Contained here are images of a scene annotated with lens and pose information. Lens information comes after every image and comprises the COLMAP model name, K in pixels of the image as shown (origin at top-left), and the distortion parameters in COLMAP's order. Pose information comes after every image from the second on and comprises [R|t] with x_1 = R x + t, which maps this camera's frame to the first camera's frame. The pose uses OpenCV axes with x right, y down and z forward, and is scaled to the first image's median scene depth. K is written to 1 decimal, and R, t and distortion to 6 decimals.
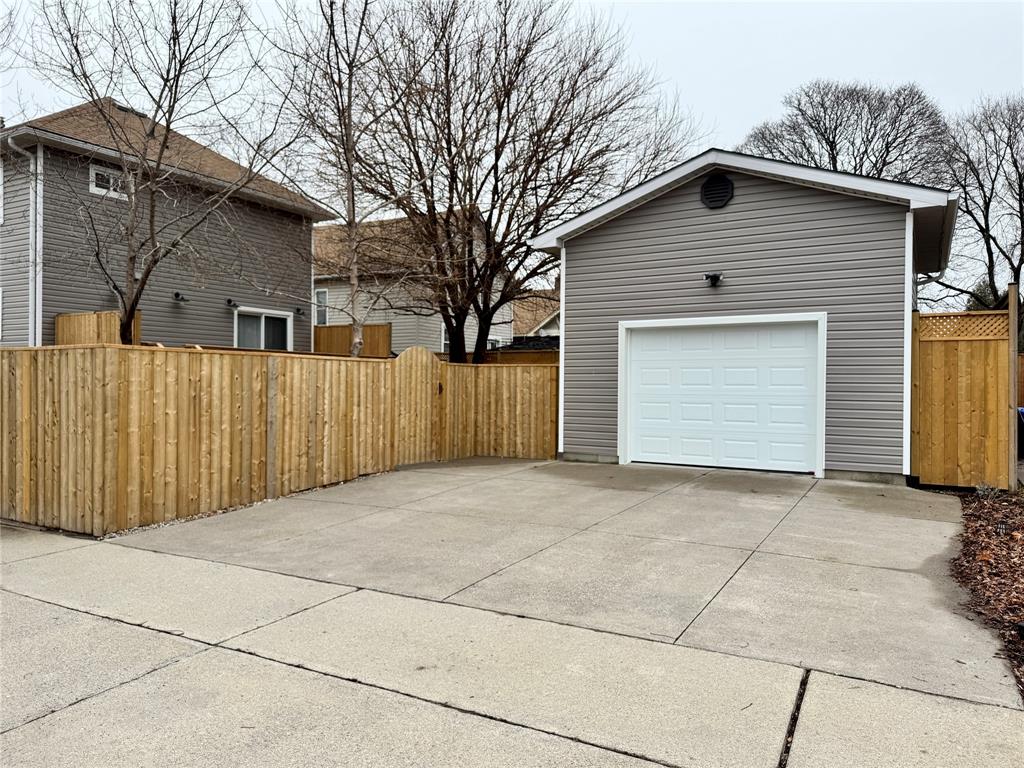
lens RADIAL K [[717.0, 0, 516.7], [0, 717.0, 386.1], [0, 0, 1]] dist [0.062977, -0.061146]
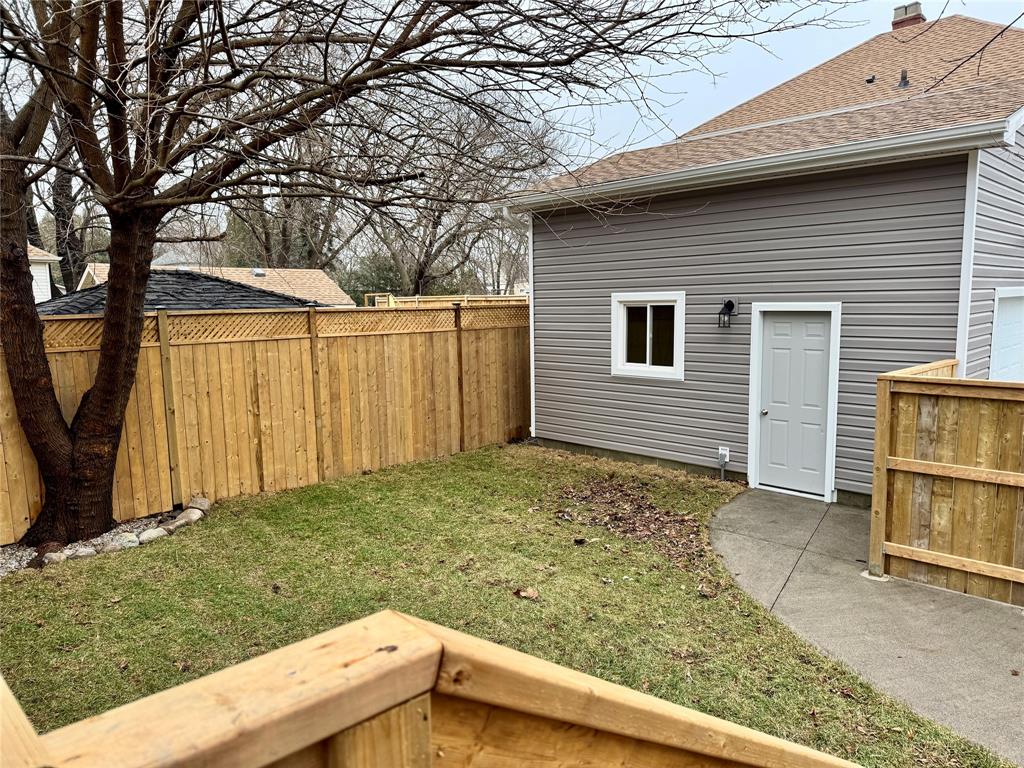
lens RADIAL K [[717.0, 0, 513.0], [0, 717.0, 385.9], [0, 0, 1]] dist [0.062977, -0.061146]
pose [[0.263871, -0.135182, 0.955038, -0.370839], [0.027798, 0.990785, 0.132561, -0.057702], [-0.964157, -0.008430, 0.265197, 0.750897]]
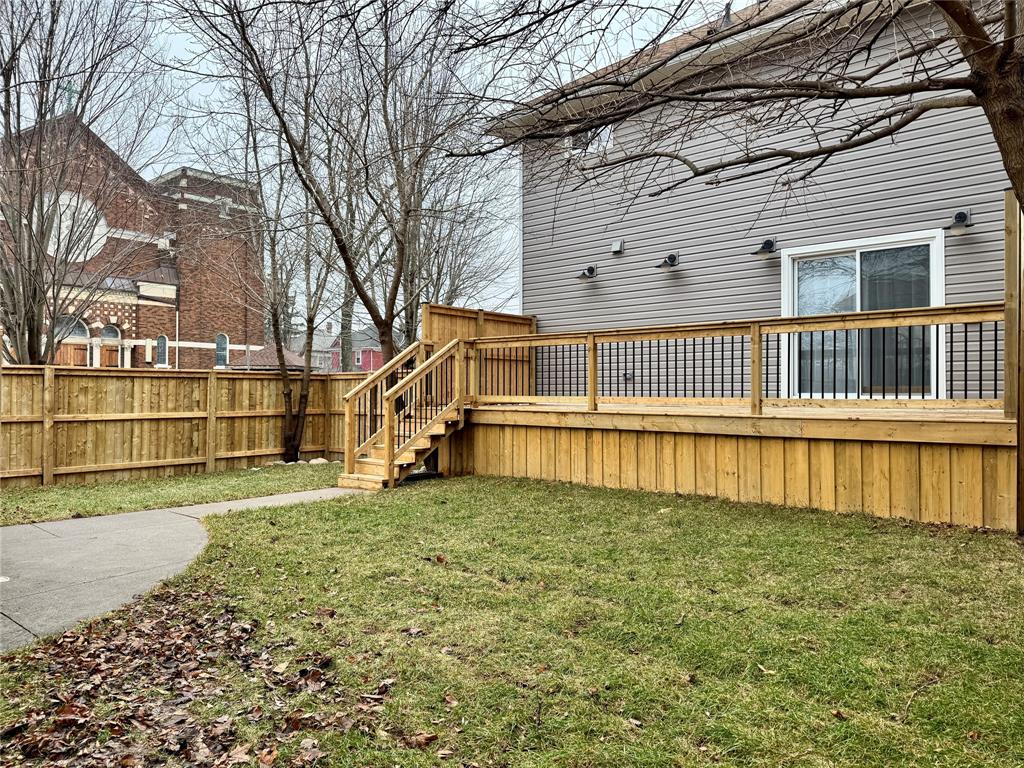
lens RADIAL K [[717.0, 0, 507.3], [0, 717.0, 388.2], [0, 0, 1]] dist [0.062977, -0.061146]
pose [[-0.207111, -0.019554, -0.978122, 0.180515], [-0.009844, 0.999791, -0.017903, 0.004674], [0.978268, 0.005921, -0.207260, 0.908194]]
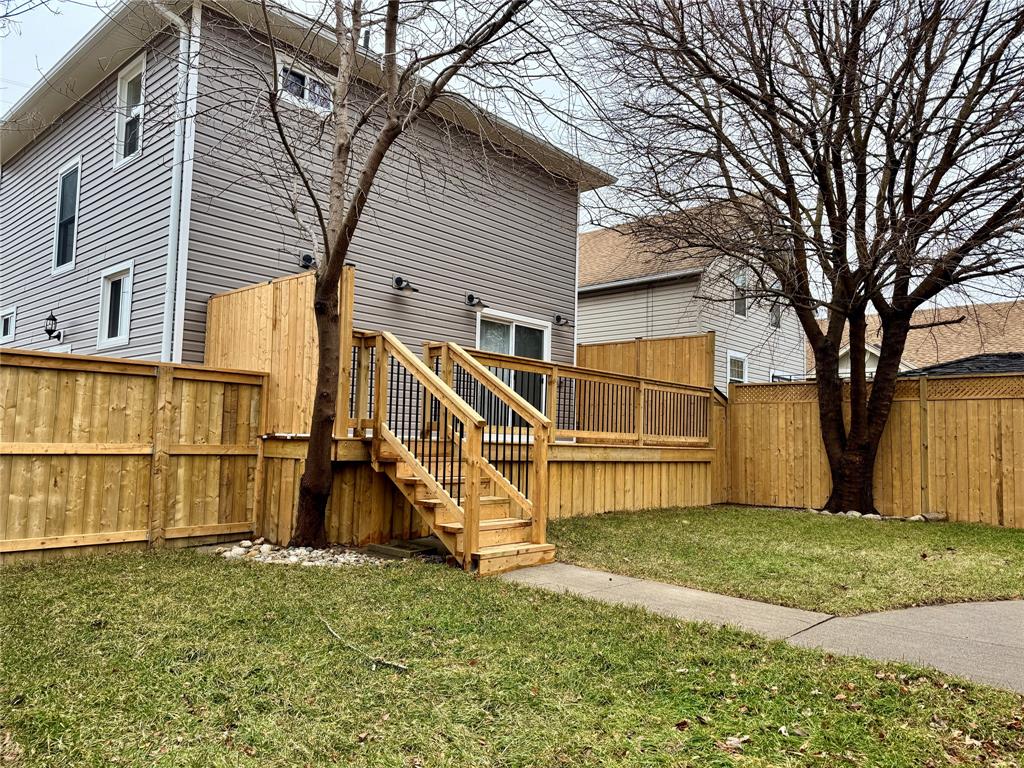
lens RADIAL K [[717.0, 0, 516.4], [0, 717.0, 386.8], [0, 0, 1]] dist [0.062977, -0.061146]
pose [[0.974826, -0.006080, -0.222882, -0.215382], [-0.014048, 0.995967, -0.088611, 0.015607], [0.222522, 0.089511, 0.970810, 0.400304]]
